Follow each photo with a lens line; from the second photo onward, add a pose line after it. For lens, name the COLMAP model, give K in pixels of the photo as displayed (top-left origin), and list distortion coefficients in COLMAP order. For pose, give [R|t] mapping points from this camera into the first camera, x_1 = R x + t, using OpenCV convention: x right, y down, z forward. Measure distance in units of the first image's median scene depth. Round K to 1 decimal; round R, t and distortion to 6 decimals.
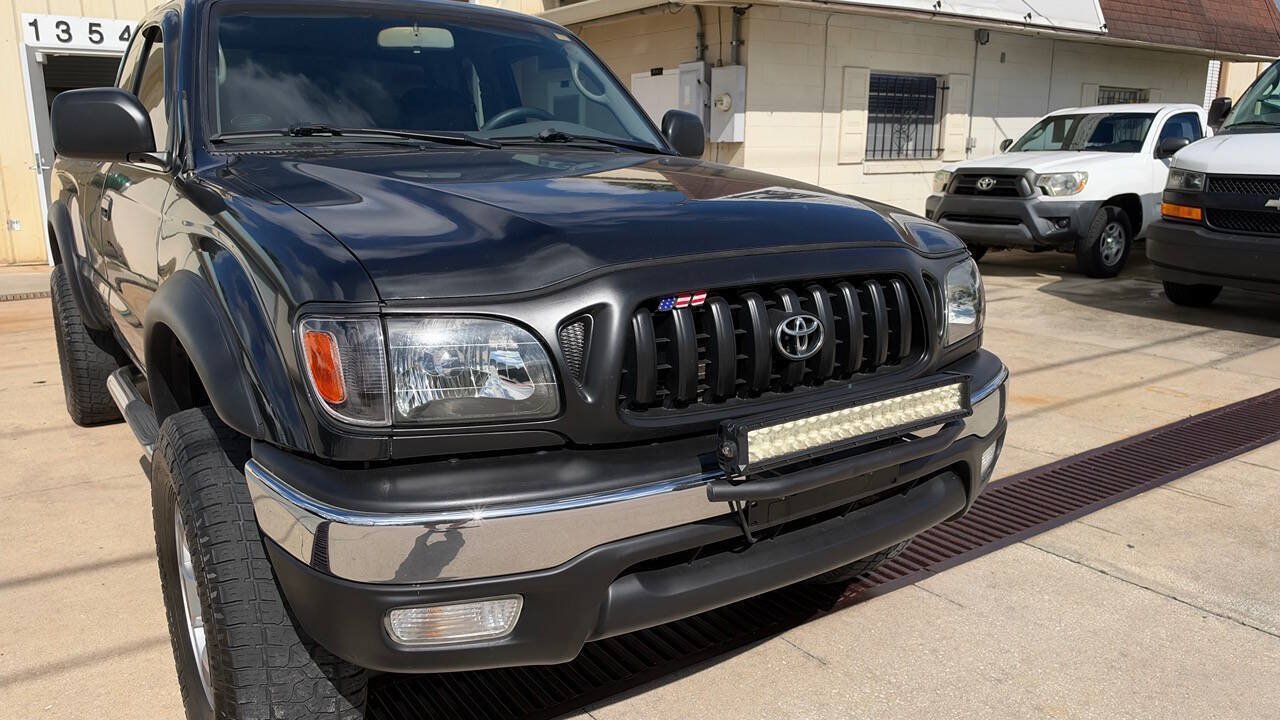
lens RADIAL K [[930.5, 0, 635.4], [0, 930.5, 361.3], [0, 0, 1]] dist [0.027602, -0.053590]
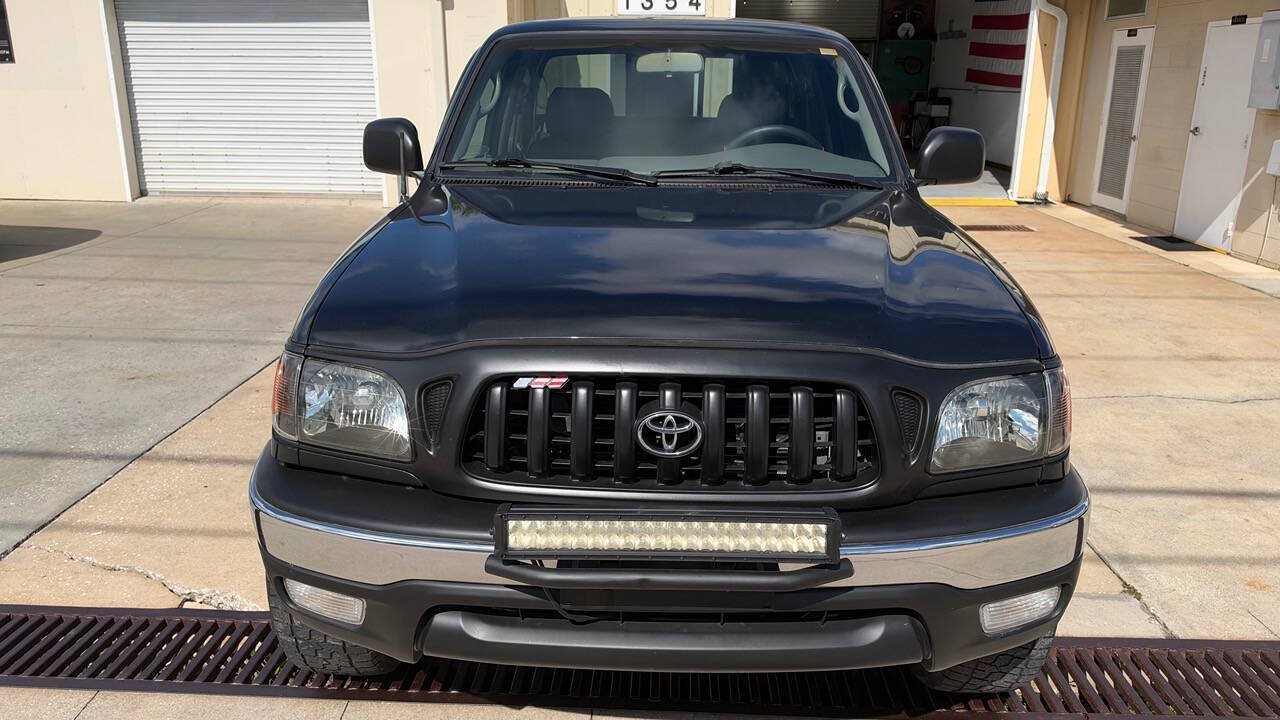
lens RADIAL K [[939.9, 0, 641.5], [0, 939.9, 340.2], [0, 0, 1]] dist [-0.002365, -0.004147]
pose [[0.810512, 0.163738, -0.562370, 0.170373], [-0.138513, 0.986480, 0.087589, -0.050897], [0.569109, 0.006903, 0.822233, 0.038023]]
